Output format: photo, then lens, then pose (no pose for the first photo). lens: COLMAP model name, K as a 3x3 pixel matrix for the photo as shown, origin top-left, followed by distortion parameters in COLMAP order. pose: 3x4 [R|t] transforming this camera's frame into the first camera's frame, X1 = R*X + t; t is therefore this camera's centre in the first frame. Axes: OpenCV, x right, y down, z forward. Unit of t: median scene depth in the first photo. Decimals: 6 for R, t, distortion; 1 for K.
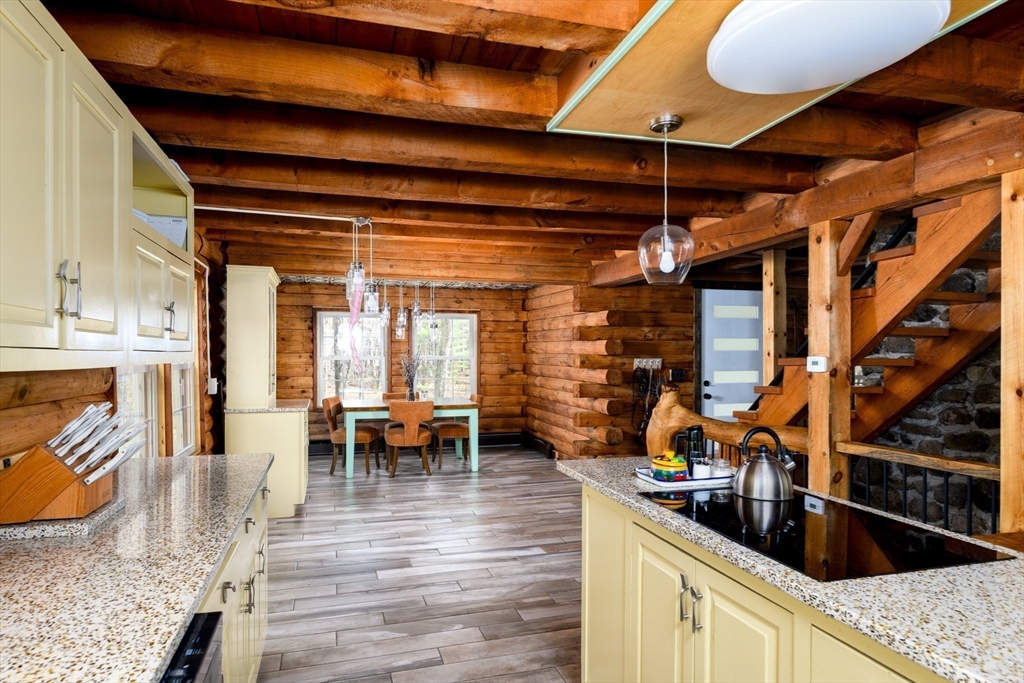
lens RADIAL K [[602.0, 0, 509.3], [0, 602.0, 344.3], [0, 0, 1]] dist [-0.000406, -0.000177]
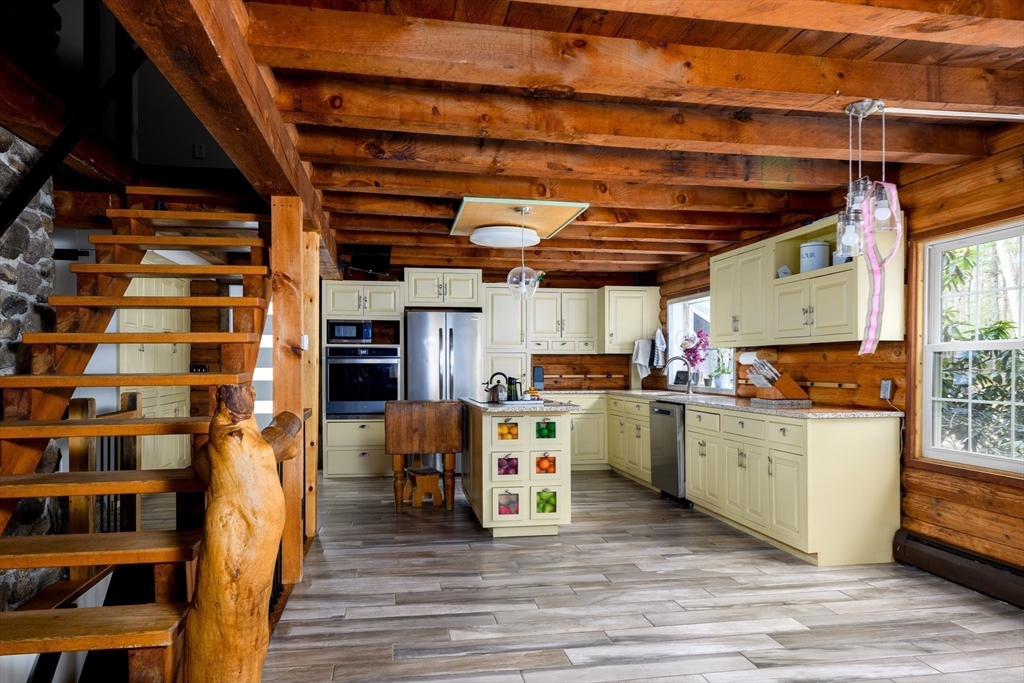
lens RADIAL K [[674.8, 0, 507.5], [0, 674.8, 348.4], [0, 0, 1]] dist [-0.003527, -0.001525]
pose [[-0.992872, 0.003097, 0.119147, 0.018401], [-0.001726, 0.999184, -0.040352, 0.035943], [-0.119175, -0.040270, -0.992056, 0.861929]]
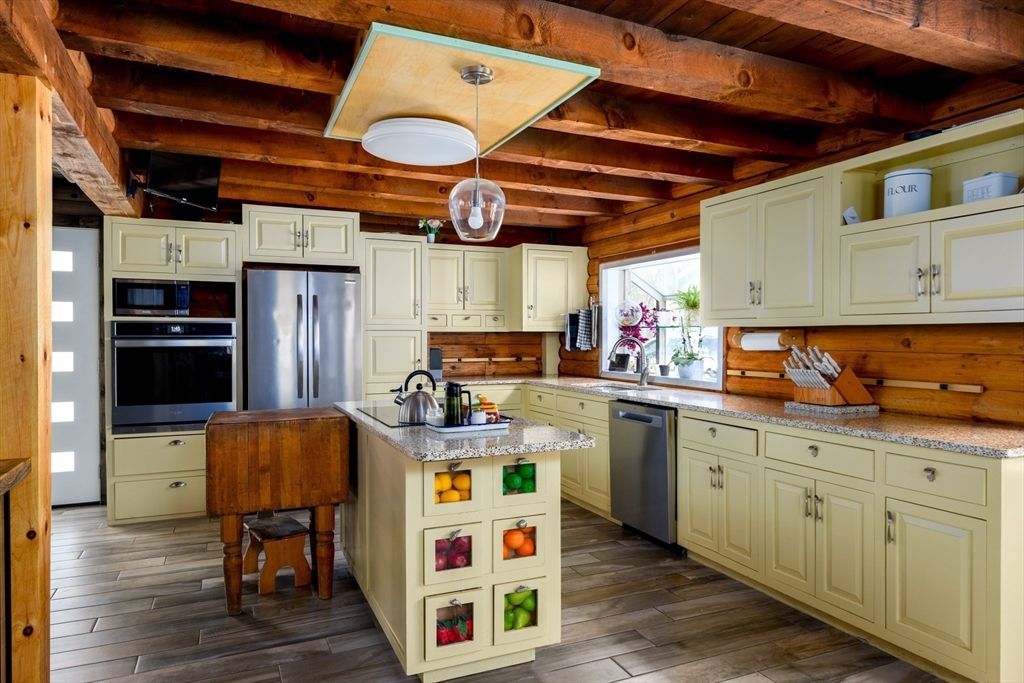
lens RADIAL K [[634.9, 0, 509.0], [0, 634.9, 335.1], [0, 0, 1]] dist [-0.002285, -0.000669]
pose [[-0.991924, -0.000327, -0.126833, 0.096975], [0.001760, 0.999865, -0.016338, 0.019735], [0.126821, -0.016429, -0.991790, 0.582108]]
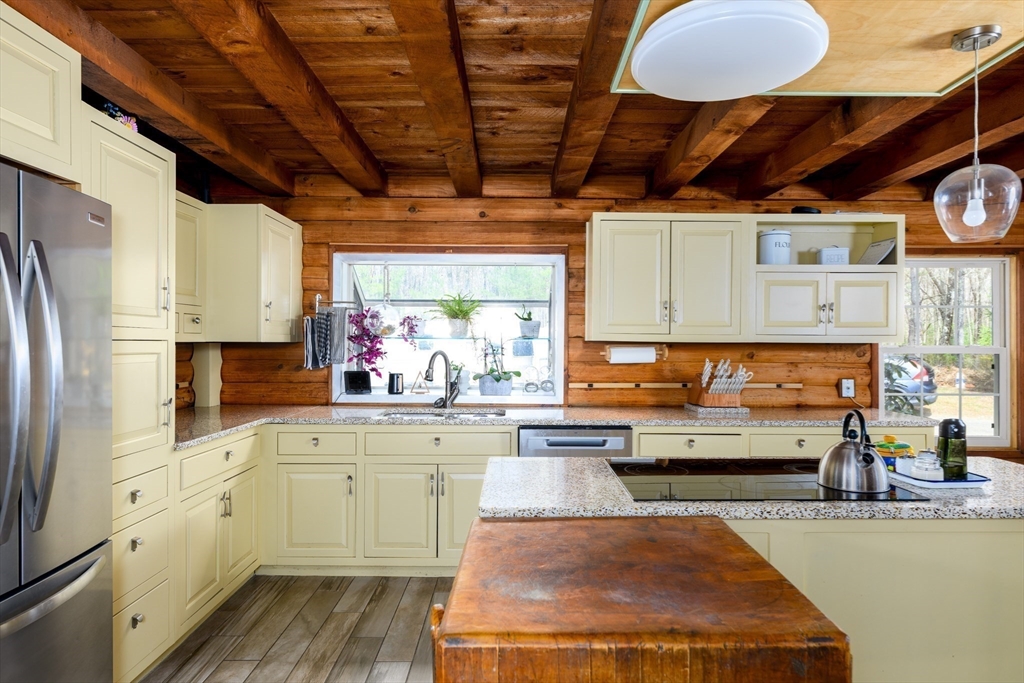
lens RADIAL K [[602.0, 0, 509.3], [0, 602.0, 344.3], [0, 0, 1]] dist [-0.000406, -0.000177]
pose [[-0.285714, -0.000096, -0.958315, 0.343041], [0.010143, 0.999944, -0.003124, 0.008894], [0.958261, -0.010613, -0.285697, 0.182488]]
